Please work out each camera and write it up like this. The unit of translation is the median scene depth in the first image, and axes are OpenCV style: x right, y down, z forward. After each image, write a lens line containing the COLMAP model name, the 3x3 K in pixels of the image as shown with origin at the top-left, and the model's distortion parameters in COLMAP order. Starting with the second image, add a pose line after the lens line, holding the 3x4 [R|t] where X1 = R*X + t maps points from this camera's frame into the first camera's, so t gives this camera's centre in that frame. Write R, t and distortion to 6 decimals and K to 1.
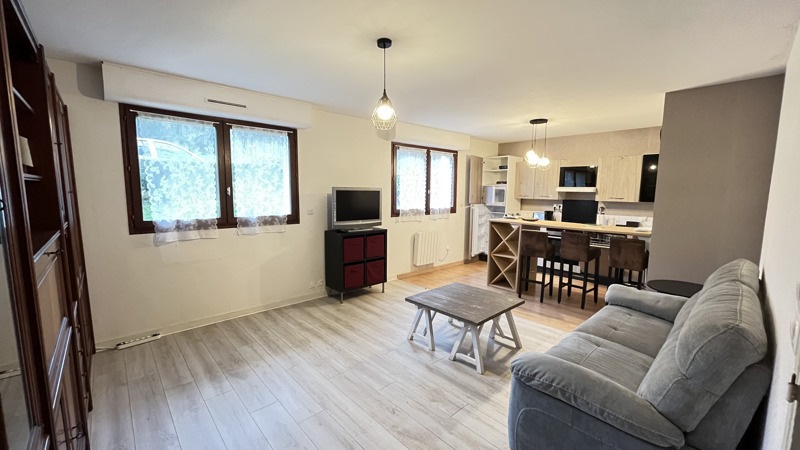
lens RADIAL K [[321.7, 0, 398.6], [0, 321.7, 227.0], [0, 0, 1]] dist [-0.000127, -0.000334]
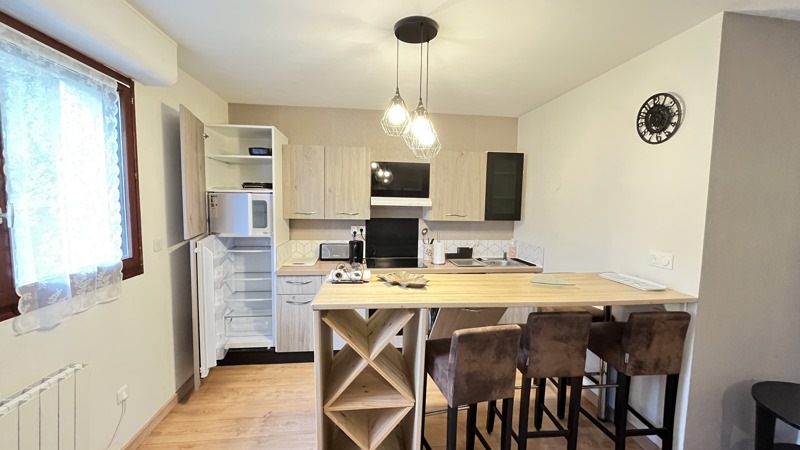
lens RADIAL K [[321.7, 0, 398.6], [0, 321.7, 227.0], [0, 0, 1]] dist [-0.000127, -0.000334]
pose [[0.582578, -0.066025, 0.810088, 0.083314], [0.082766, 0.996333, 0.021682, -0.091557], [-0.808549, 0.054416, 0.585907, 0.725473]]
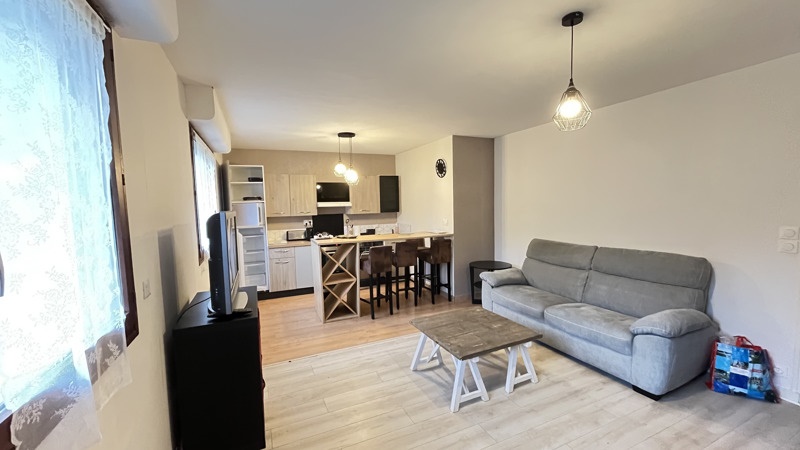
lens RADIAL K [[321.7, 0, 398.6], [0, 321.7, 227.0], [0, 0, 1]] dist [-0.000127, -0.000334]
pose [[0.313089, -0.092562, 0.945202, -0.409579], [0.136219, 0.989326, 0.051762, -0.075703], [-0.939904, 0.112548, 0.322356, 0.518808]]
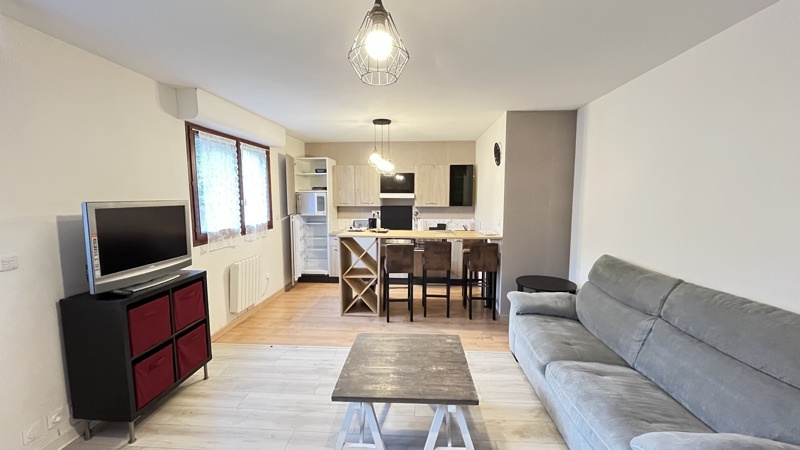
lens RADIAL K [[321.7, 0, 398.6], [0, 321.7, 227.0], [0, 0, 1]] dist [-0.000127, -0.000334]
pose [[0.723537, -0.082049, 0.685393, -0.155303], [0.088066, 0.995769, 0.026237, -0.049238], [-0.684645, 0.041376, 0.727701, 0.294278]]
